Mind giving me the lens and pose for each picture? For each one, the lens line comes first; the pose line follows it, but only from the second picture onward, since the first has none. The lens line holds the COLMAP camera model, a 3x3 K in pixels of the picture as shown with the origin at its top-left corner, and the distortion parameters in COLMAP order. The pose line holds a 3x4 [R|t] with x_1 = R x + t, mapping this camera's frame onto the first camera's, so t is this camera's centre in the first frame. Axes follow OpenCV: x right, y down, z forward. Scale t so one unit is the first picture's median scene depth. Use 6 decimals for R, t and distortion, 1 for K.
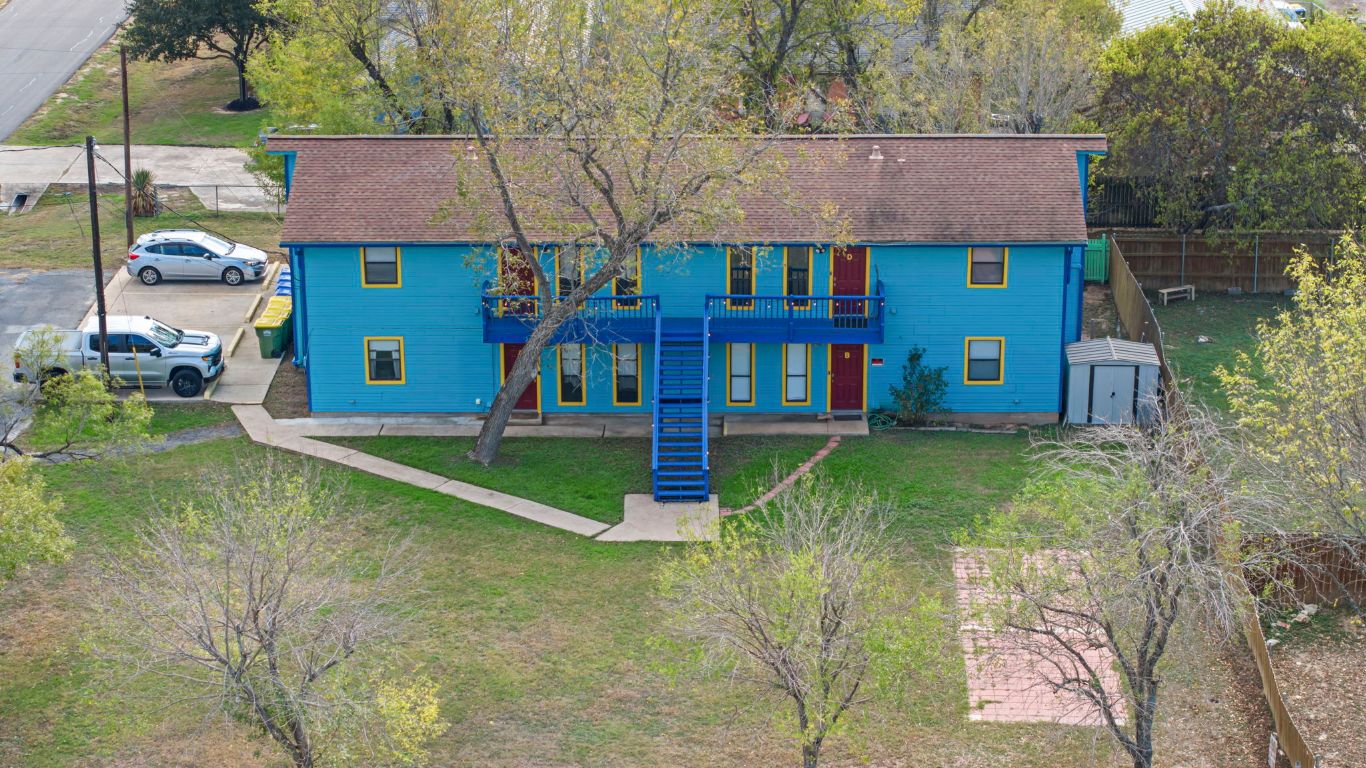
lens RADIAL K [[2913.0, 0, 682.4], [0, 2913.0, 377.6], [0, 0, 1]] dist [-0.108857, 0.000000]
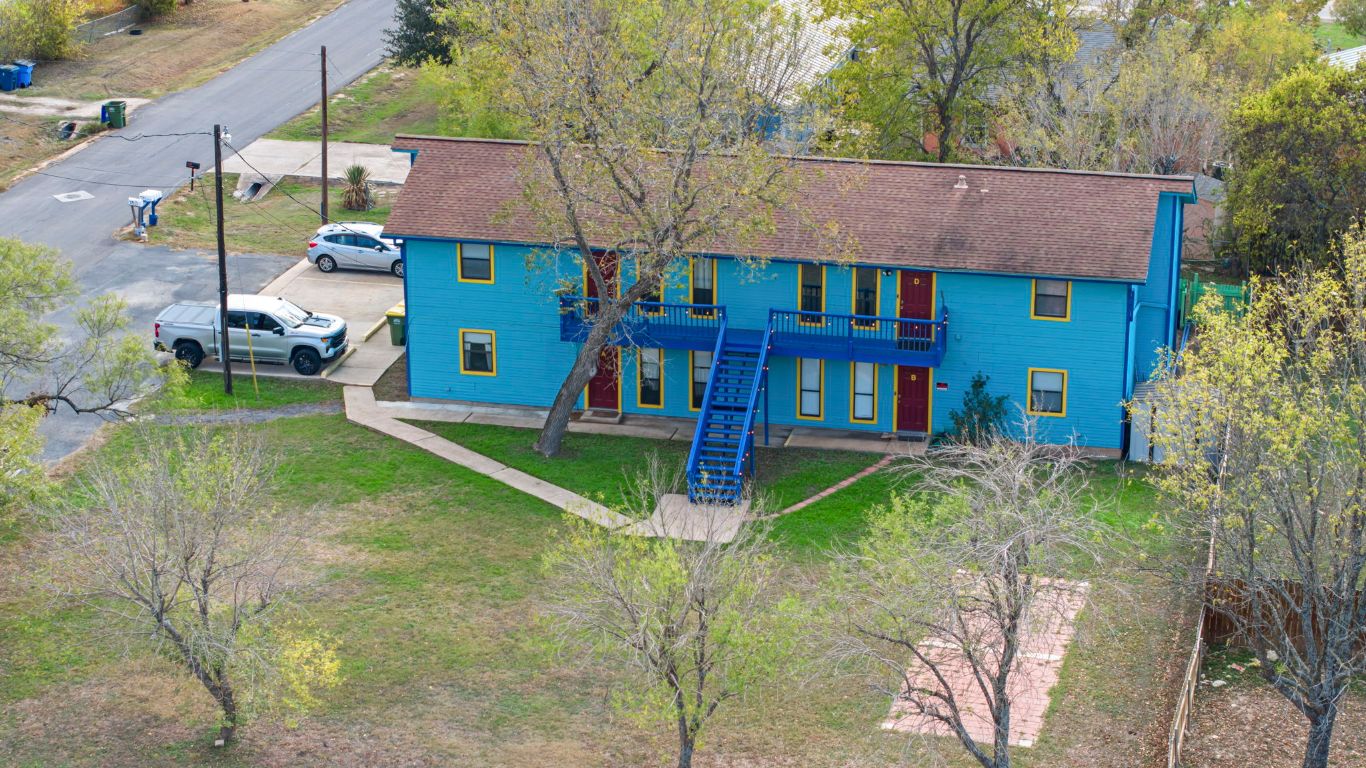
lens RADIAL K [[2913.0, 0, 682.0], [0, 2913.0, 386.8], [0, 0, 1]] dist [-0.108857, 0.000000]
pose [[0.976608, 0.069504, -0.203486, 0.186105], [-0.071840, 0.997408, -0.004105, 0.005616], [0.202673, 0.018628, 0.979069, -0.017514]]
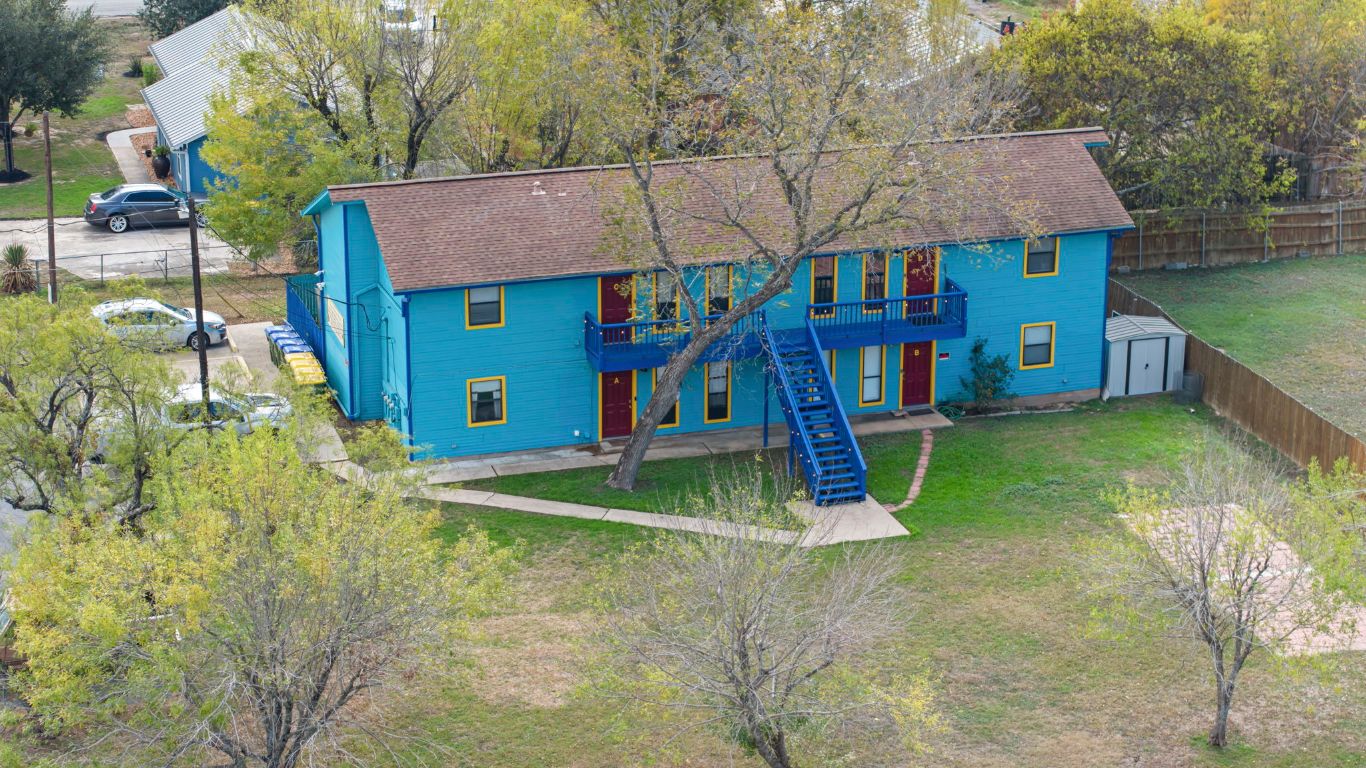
lens RADIAL K [[2913.0, 0, 685.8], [0, 2913.0, 385.9], [0, 0, 1]] dist [-0.108857, 0.000000]
pose [[0.945223, -0.096751, 0.311758, -0.349309], [0.101473, 0.994838, 0.001081, -0.005341], [-0.310254, 0.030613, 0.950161, 0.032430]]
